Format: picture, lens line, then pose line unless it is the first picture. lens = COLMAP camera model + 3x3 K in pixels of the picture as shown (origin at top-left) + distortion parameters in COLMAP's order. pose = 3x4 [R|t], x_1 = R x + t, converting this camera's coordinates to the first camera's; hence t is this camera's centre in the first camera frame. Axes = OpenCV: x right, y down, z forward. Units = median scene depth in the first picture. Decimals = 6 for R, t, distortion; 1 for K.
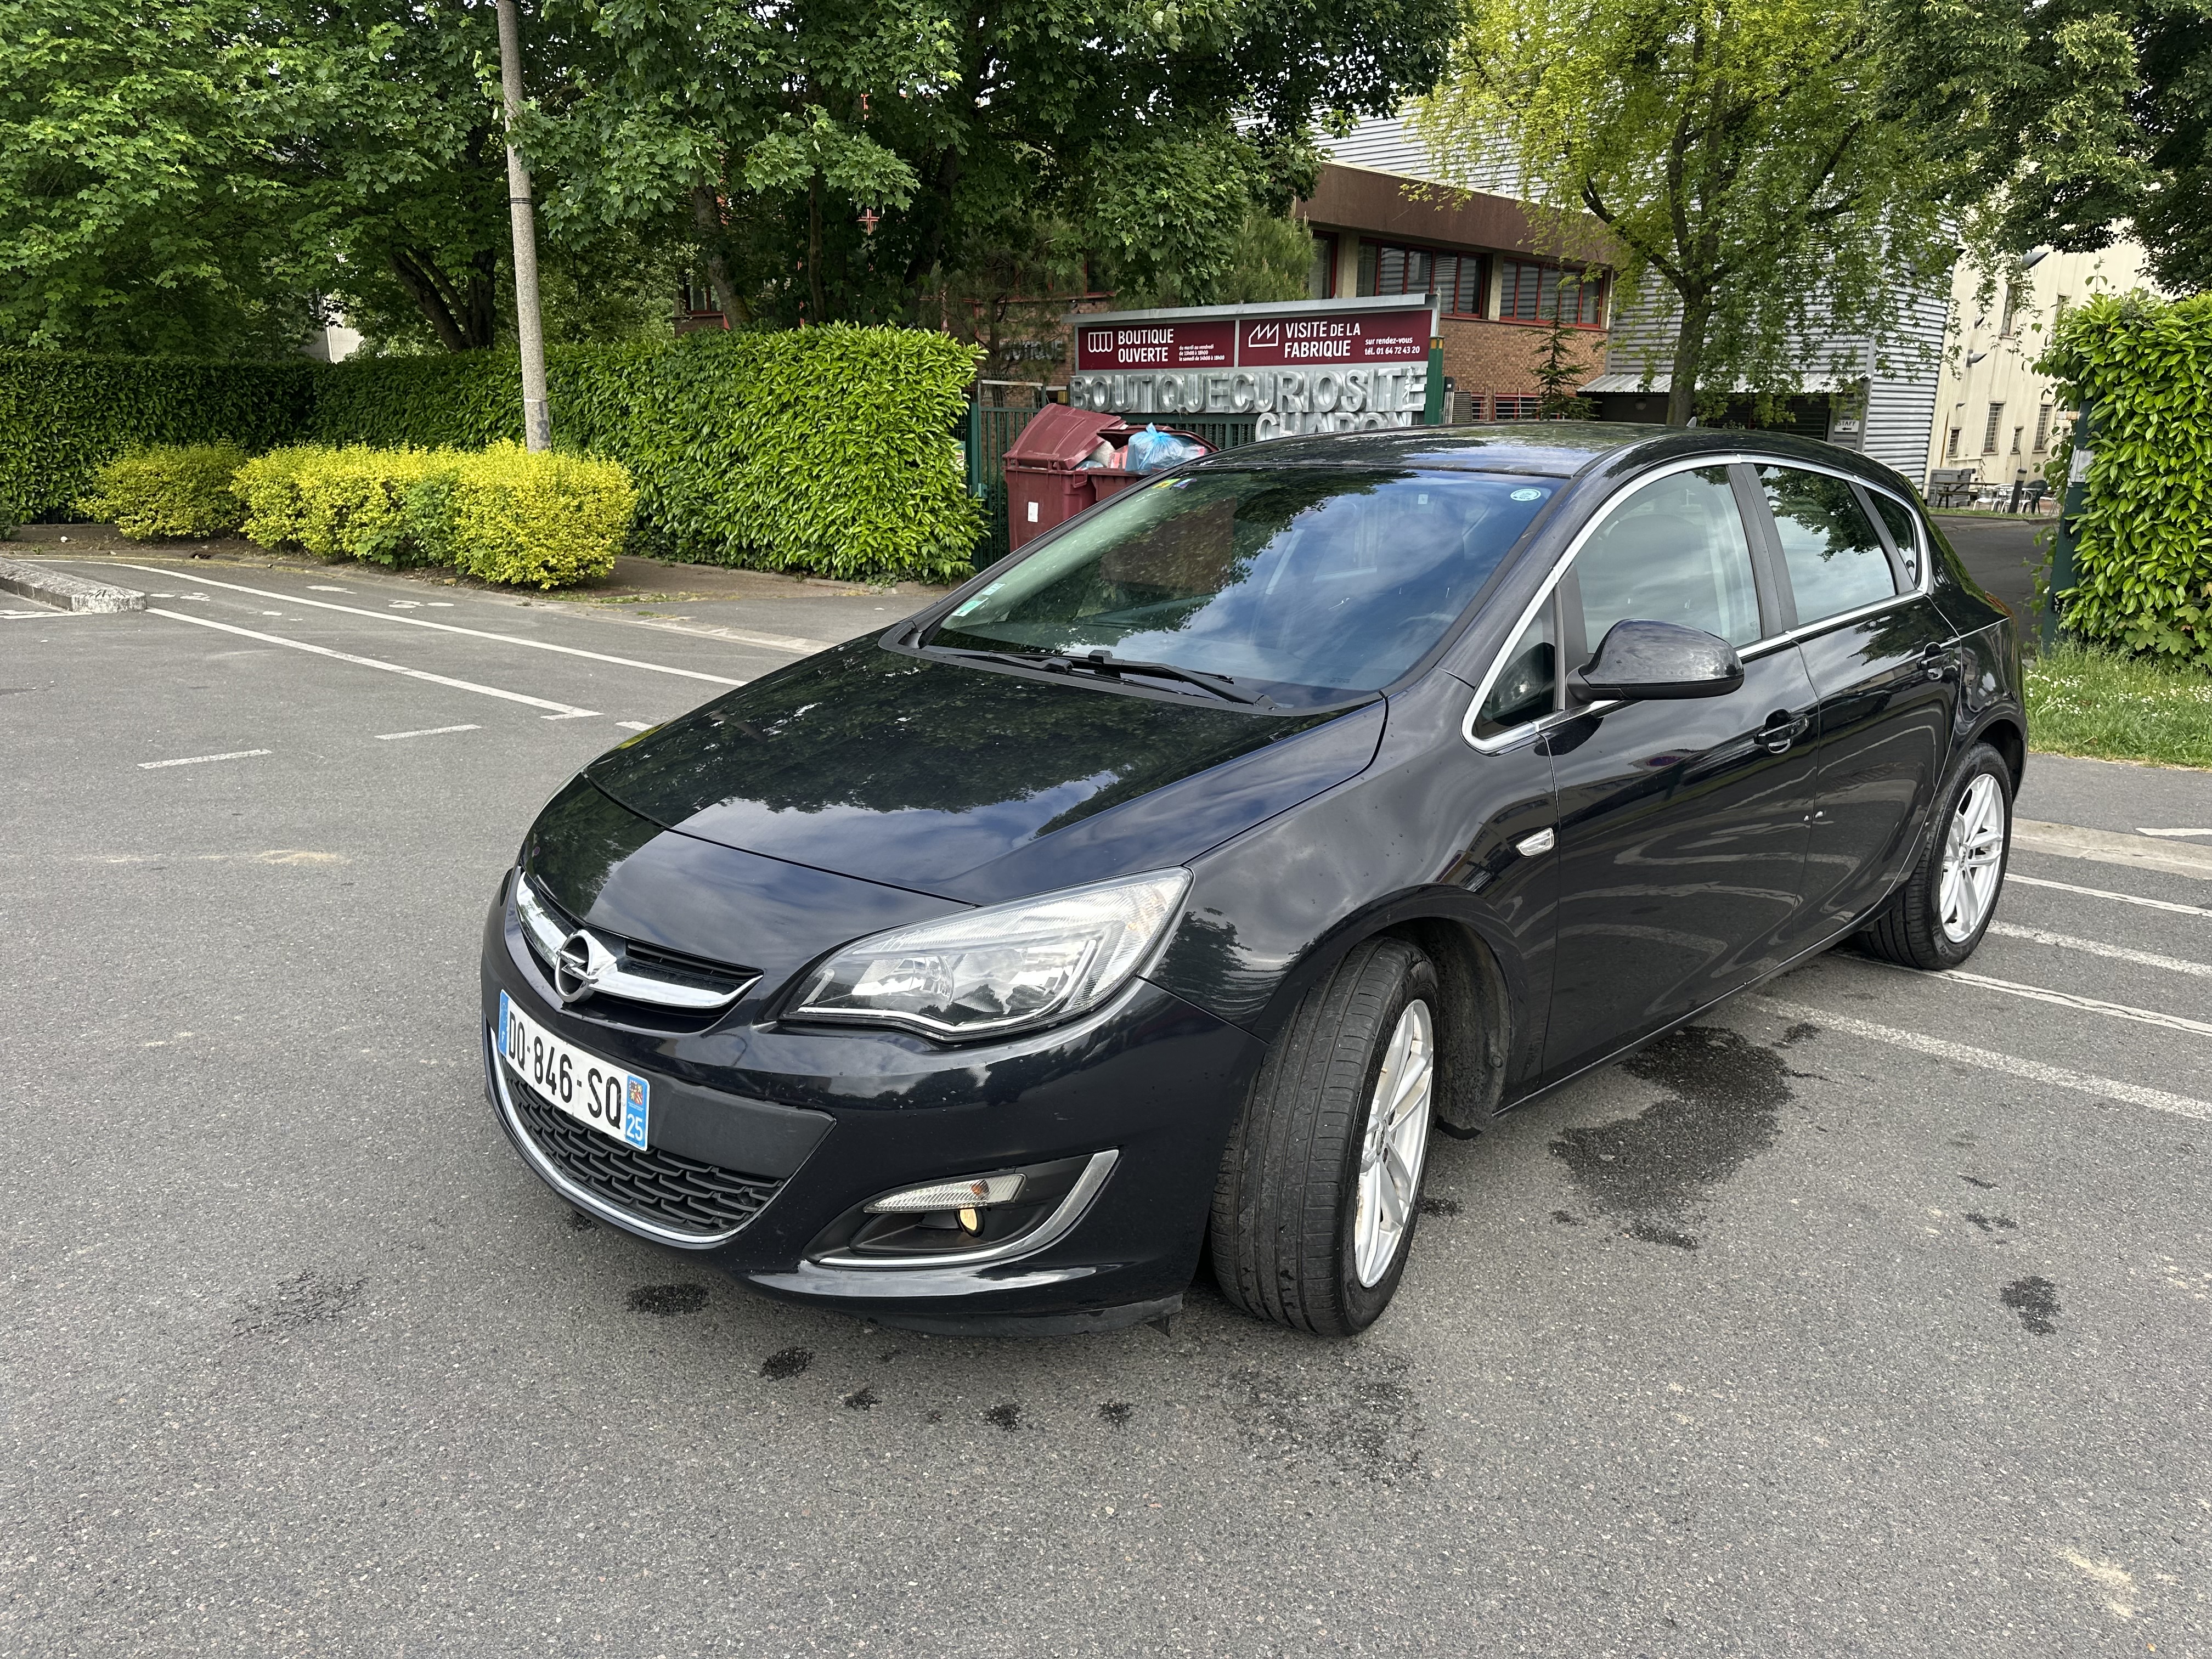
lens RADIAL K [[1579.9, 0, 1106.0], [0, 1579.9, 829.5], [0, 0, 1]] dist [0.032681, -0.047664]
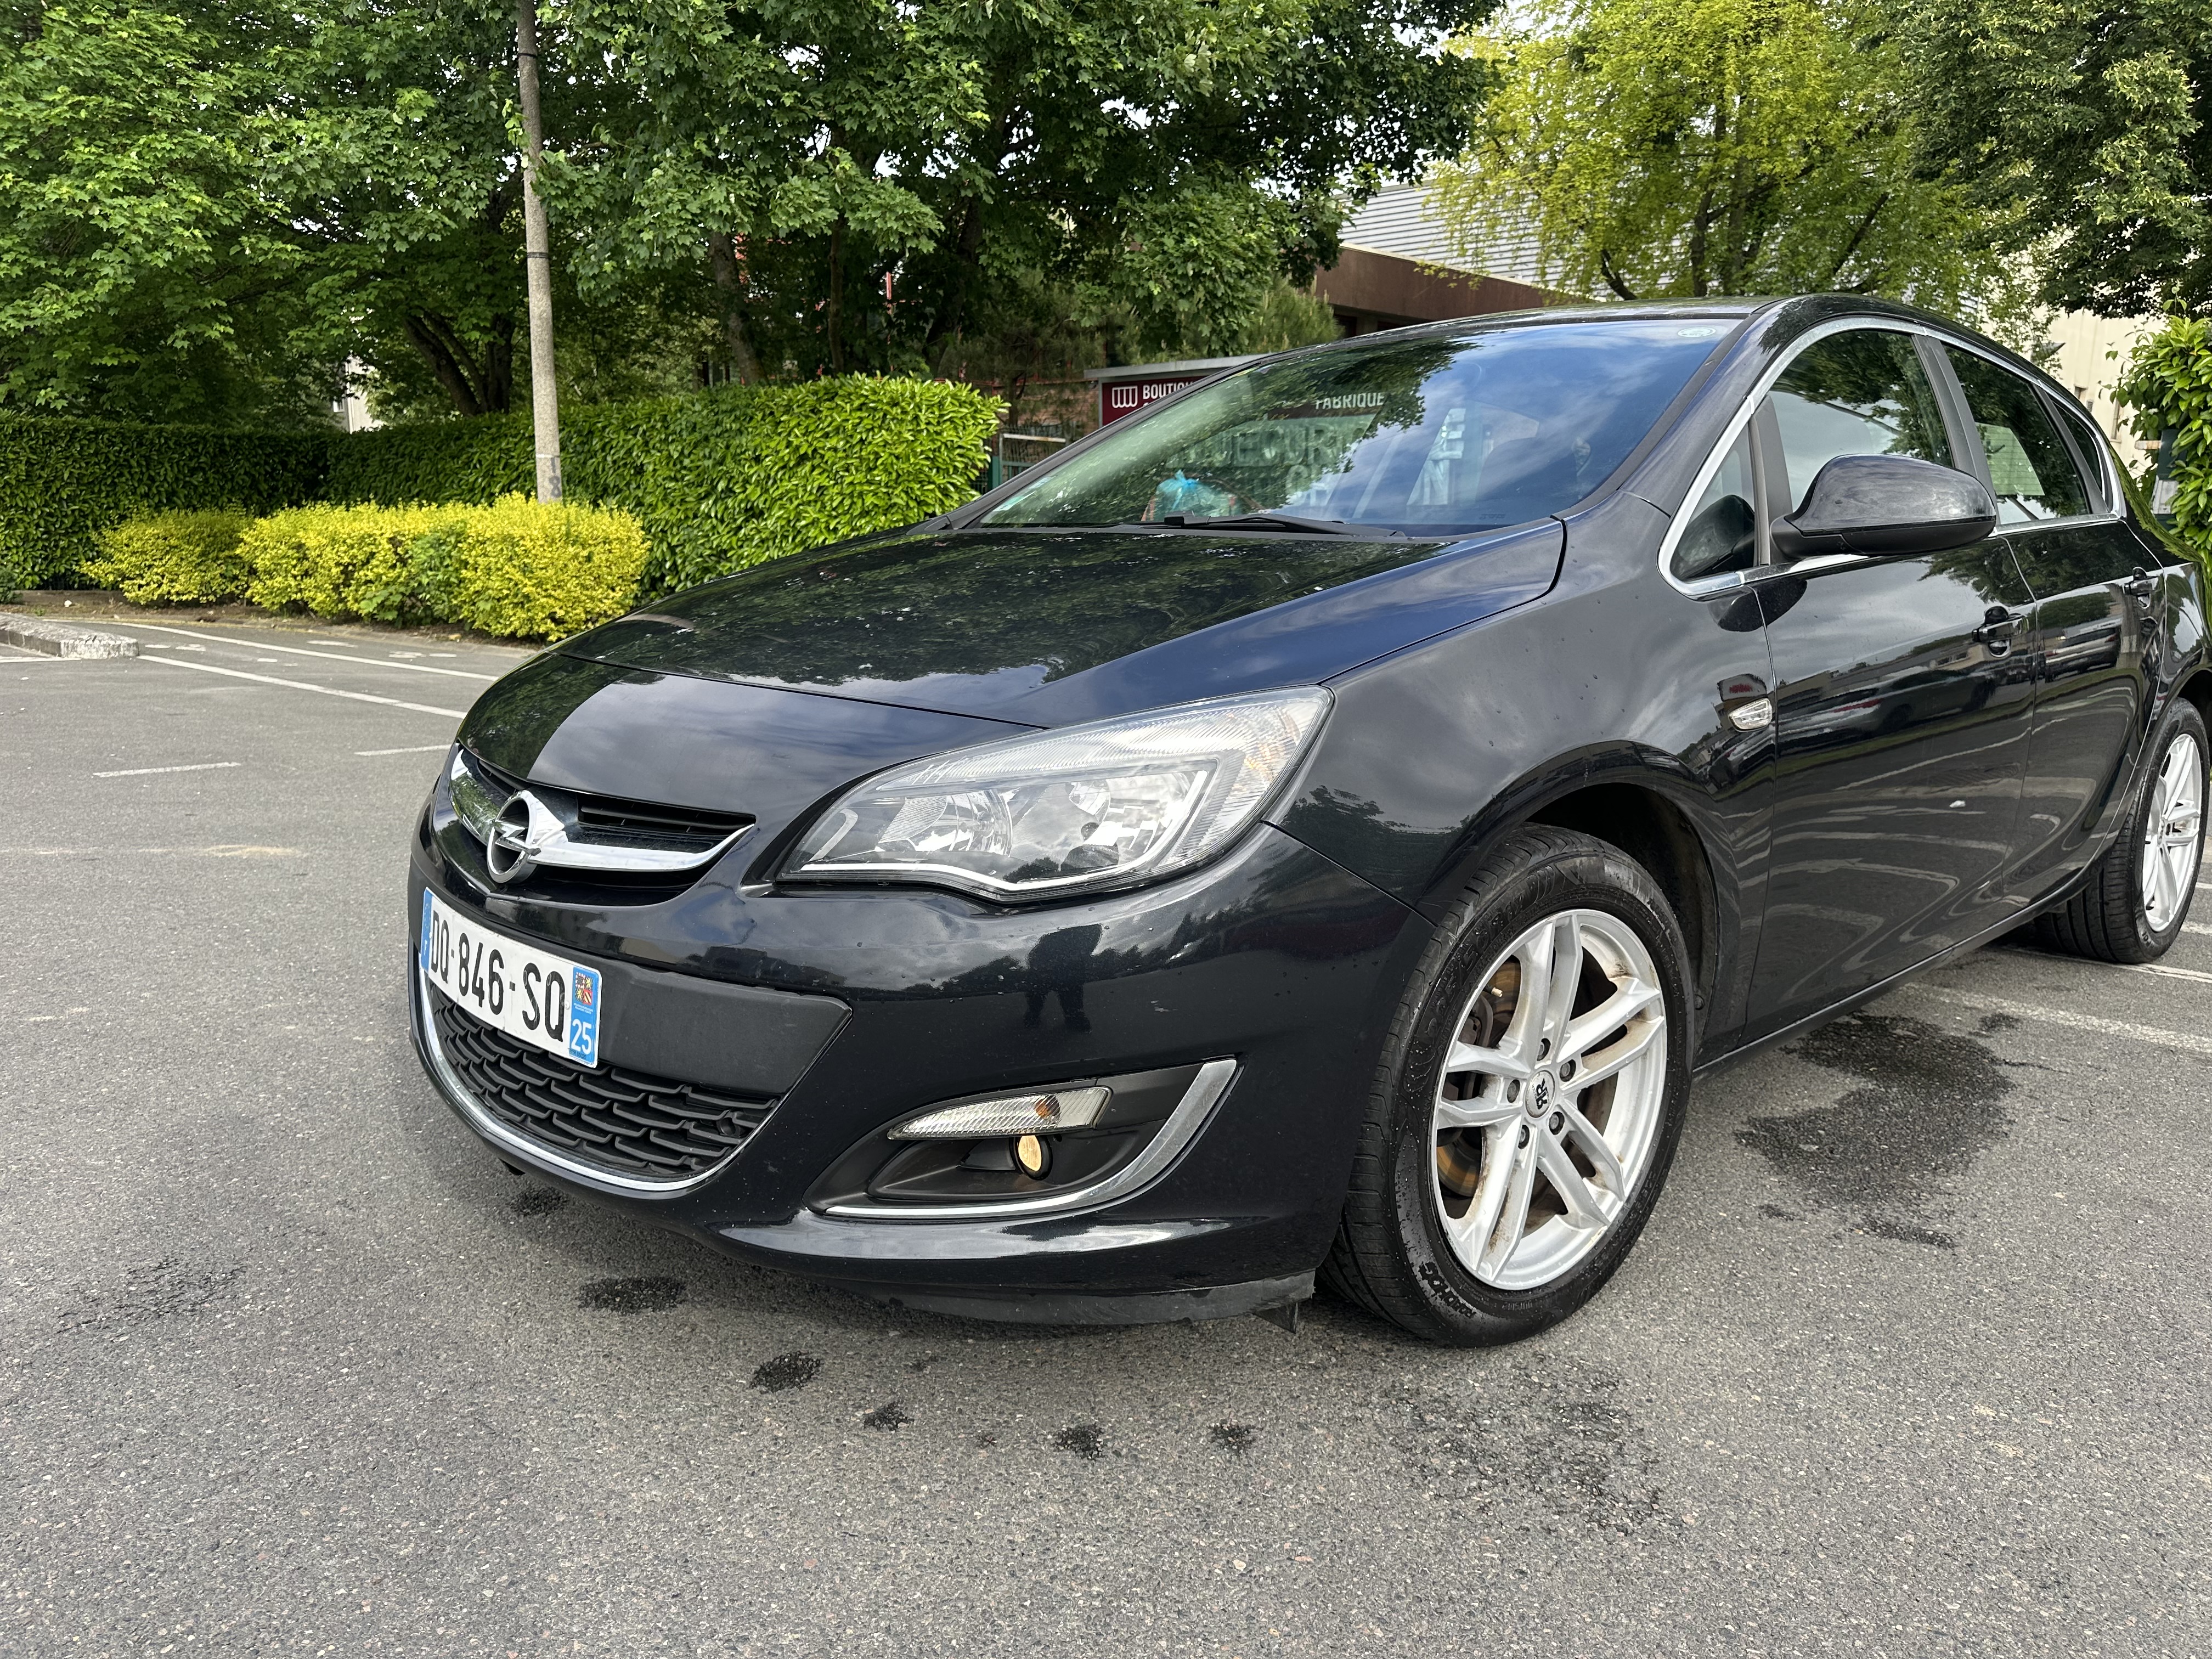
lens RADIAL K [[1575.4, 0, 1106.0], [0, 1575.4, 829.5], [0, 0, 1]] dist [0.005436, -0.006842]
pose [[0.999977, 0.004422, -0.005064, -0.011068], [-0.004764, 0.997572, -0.069473, 0.030567], [0.004744, 0.069496, 0.997571, 0.055857]]
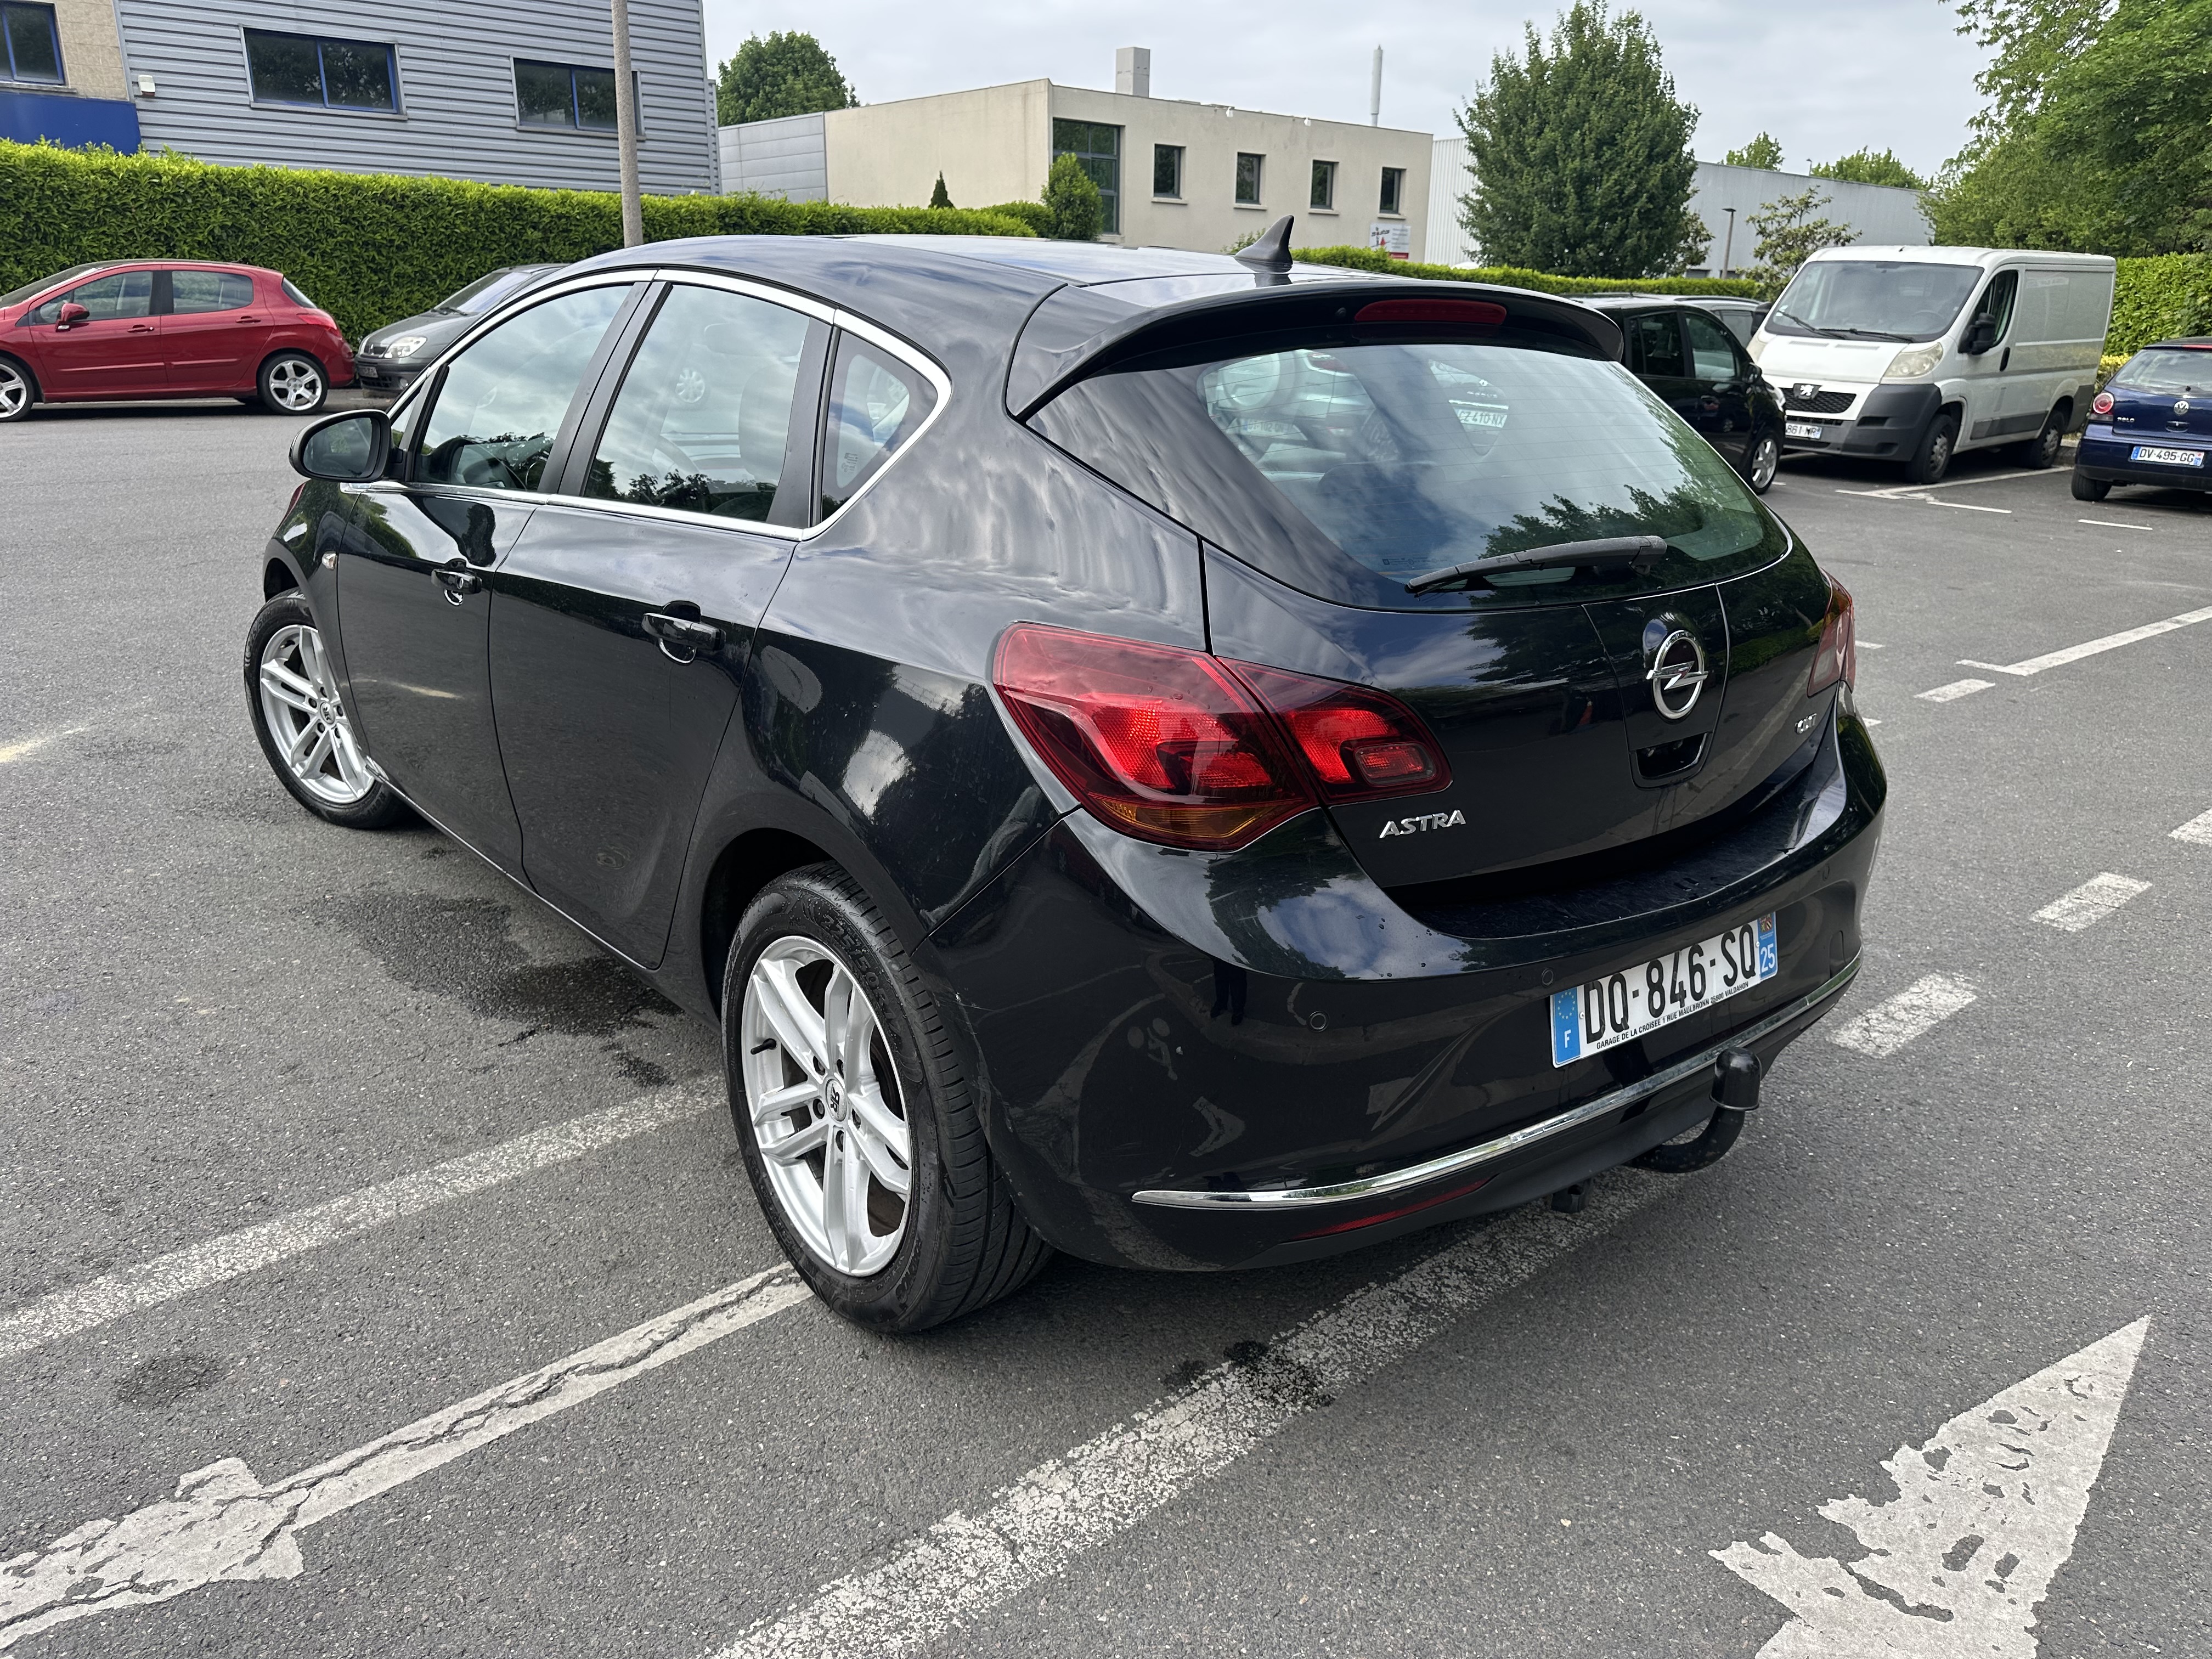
lens RADIAL K [[1575.4, 0, 1106.0], [0, 1575.4, 829.5], [0, 0, 1]] dist [0.005436, -0.006842]
pose [[-0.091327, 0.311261, -0.945926, 0.384056], [-0.245038, 0.913665, 0.324304, -0.095221], [0.965202, 0.261406, -0.007171, 0.421236]]
